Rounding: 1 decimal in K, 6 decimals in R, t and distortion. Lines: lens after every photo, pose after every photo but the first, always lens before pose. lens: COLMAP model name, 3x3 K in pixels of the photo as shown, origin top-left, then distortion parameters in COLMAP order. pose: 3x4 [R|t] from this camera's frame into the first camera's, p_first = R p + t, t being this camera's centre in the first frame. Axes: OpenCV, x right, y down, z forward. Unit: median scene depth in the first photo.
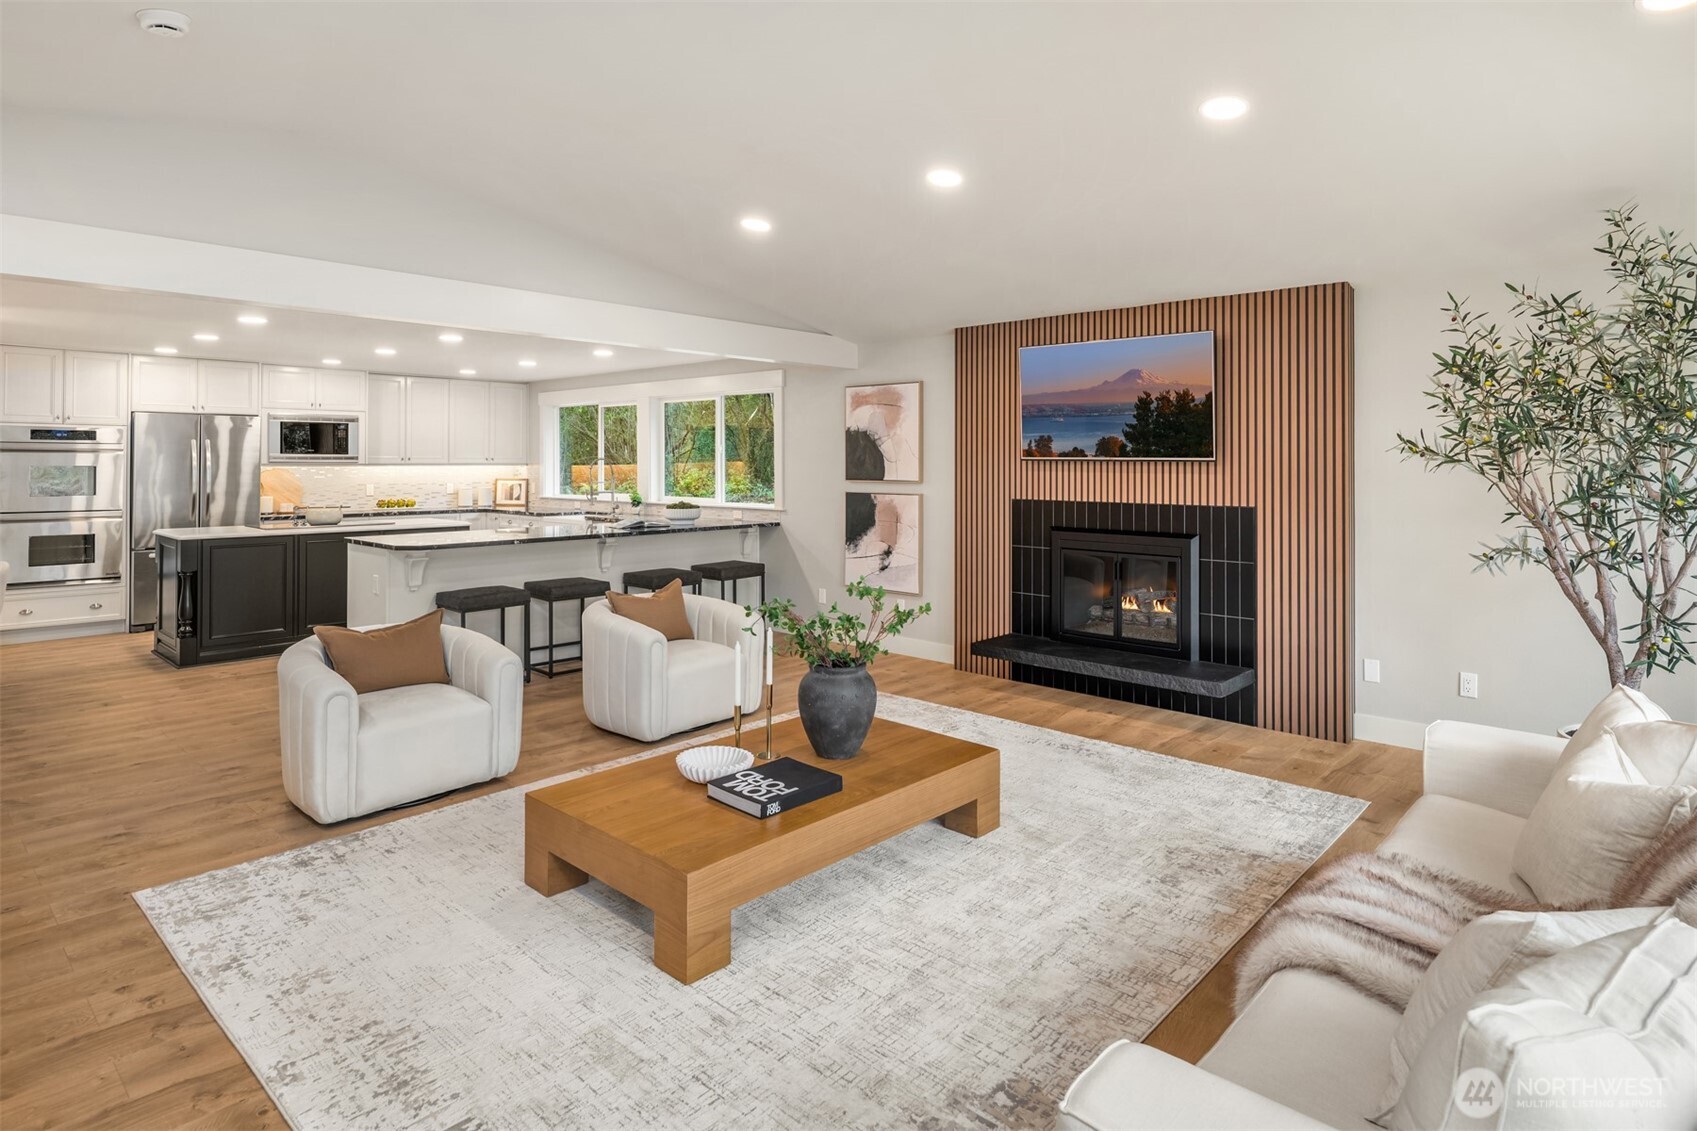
lens RADIAL K [[939.3, 0, 851.6], [0, 939.3, 464.9], [0, 0, 1]] dist [-0.005962, -0.002686]
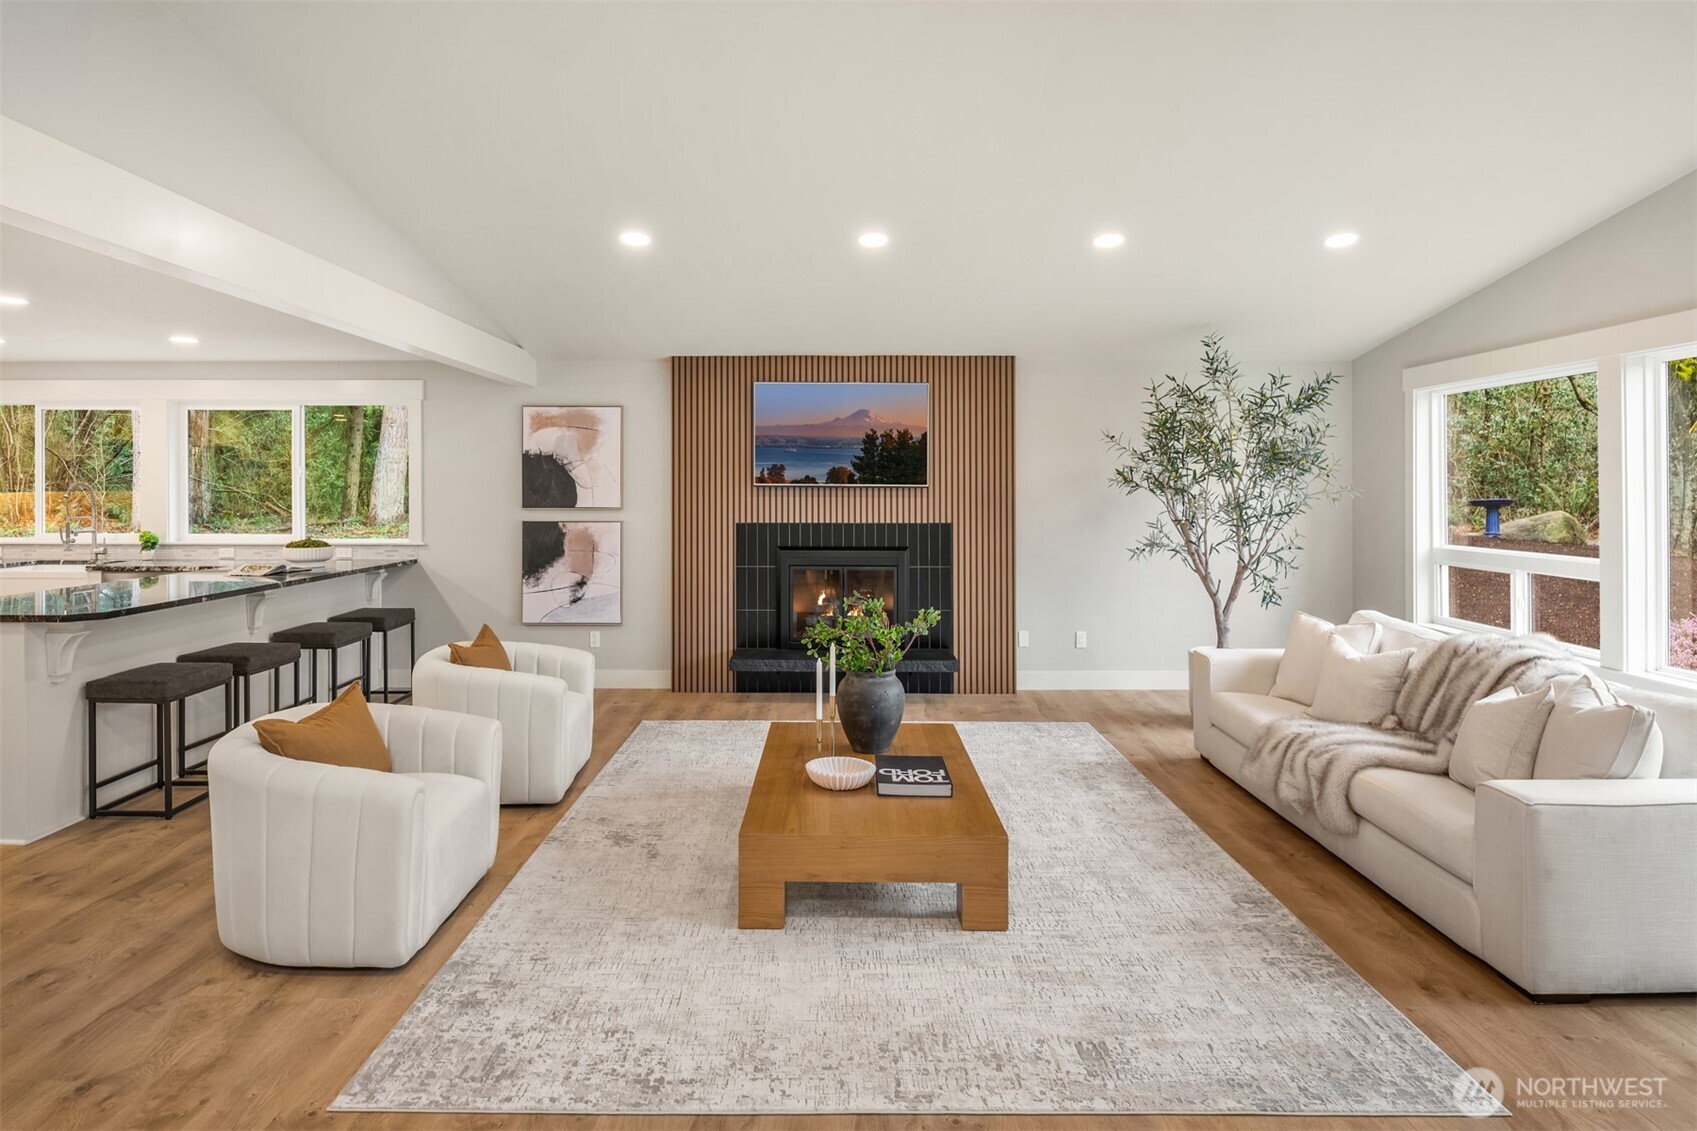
lens RADIAL K [[1001.6, 0, 811.7], [0, 1001.6, 511.5], [0, 0, 1]] dist [0.001350, -0.011300]
pose [[0.723842, -0.016822, 0.689761, -0.570971], [0.001914, 0.999748, 0.022373, -0.002037], [-0.689963, -0.014875, 0.723692, 0.121652]]
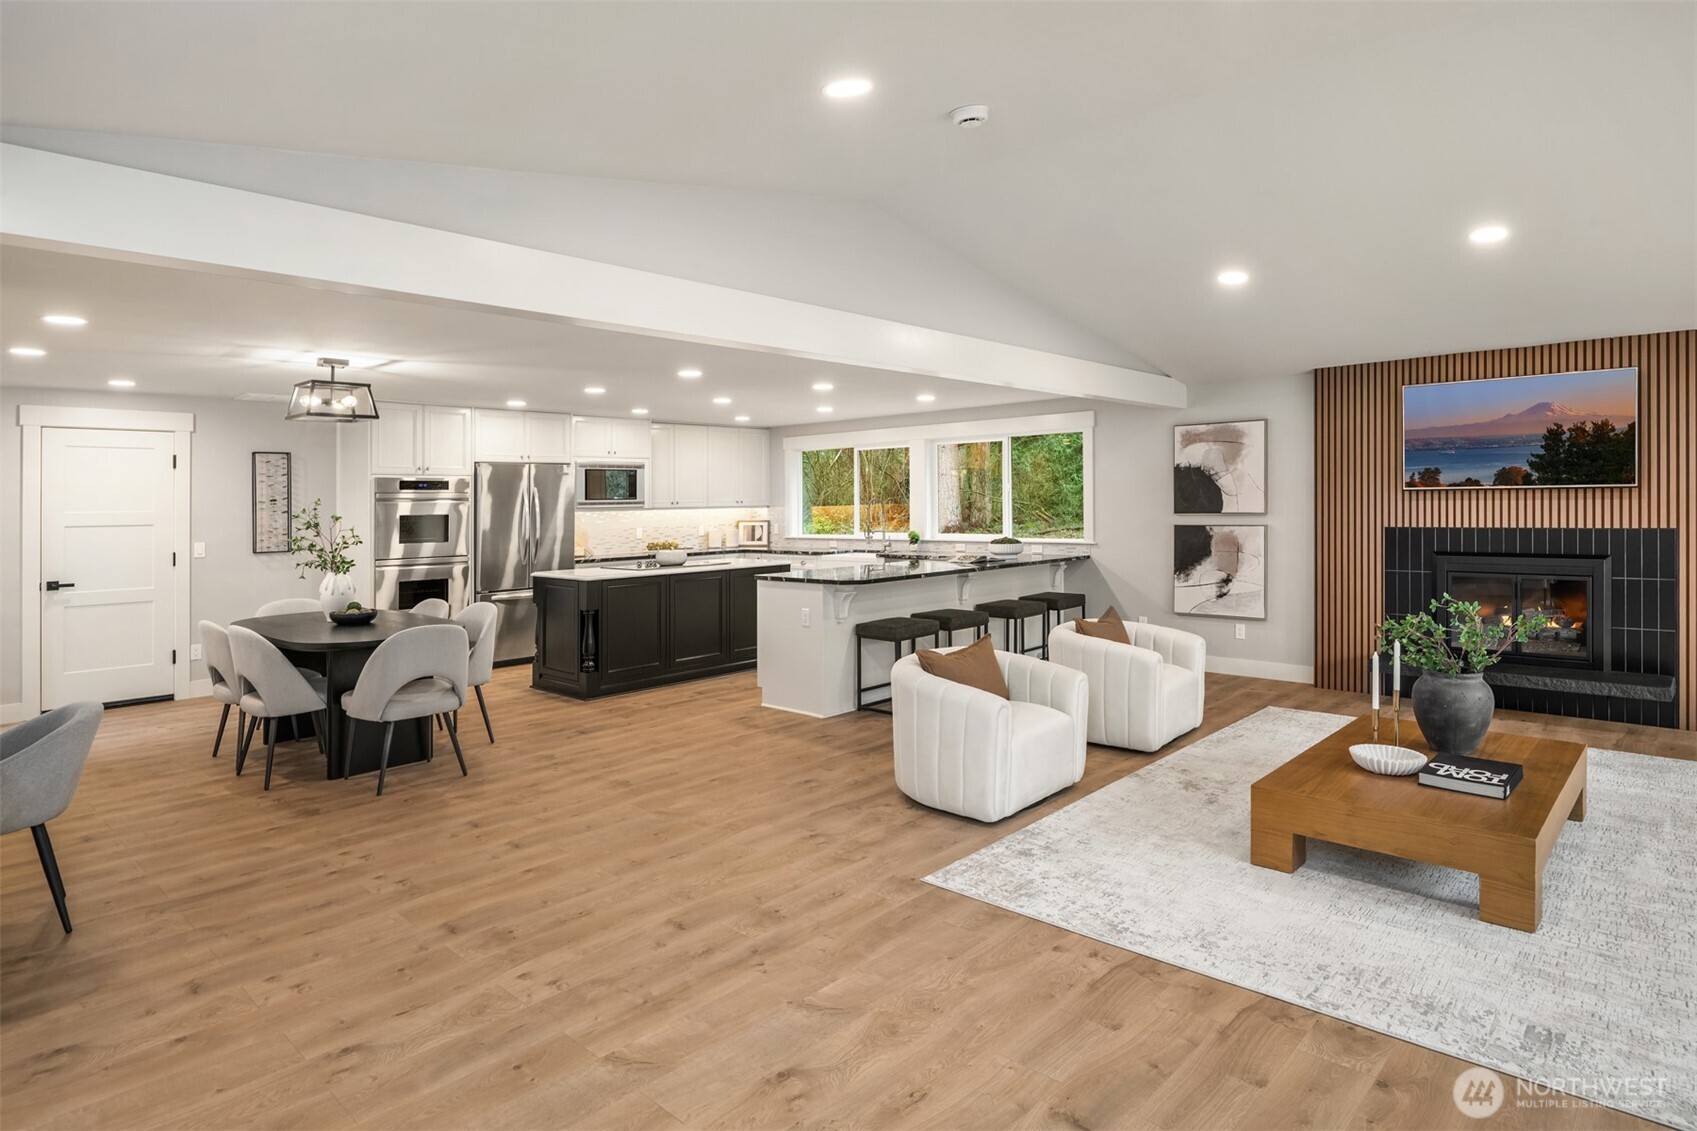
lens RADIAL K [[943.2, 0, 804.9], [0, 943.2, 531.5], [0, 0, 1]] dist [-0.003050, -0.004182]
pose [[0.999807, -0.019321, -0.003549, -0.506168], [0.019411, 0.999438, 0.027342, -0.001051], [0.003019, -0.027405, 0.999620, -0.081599]]
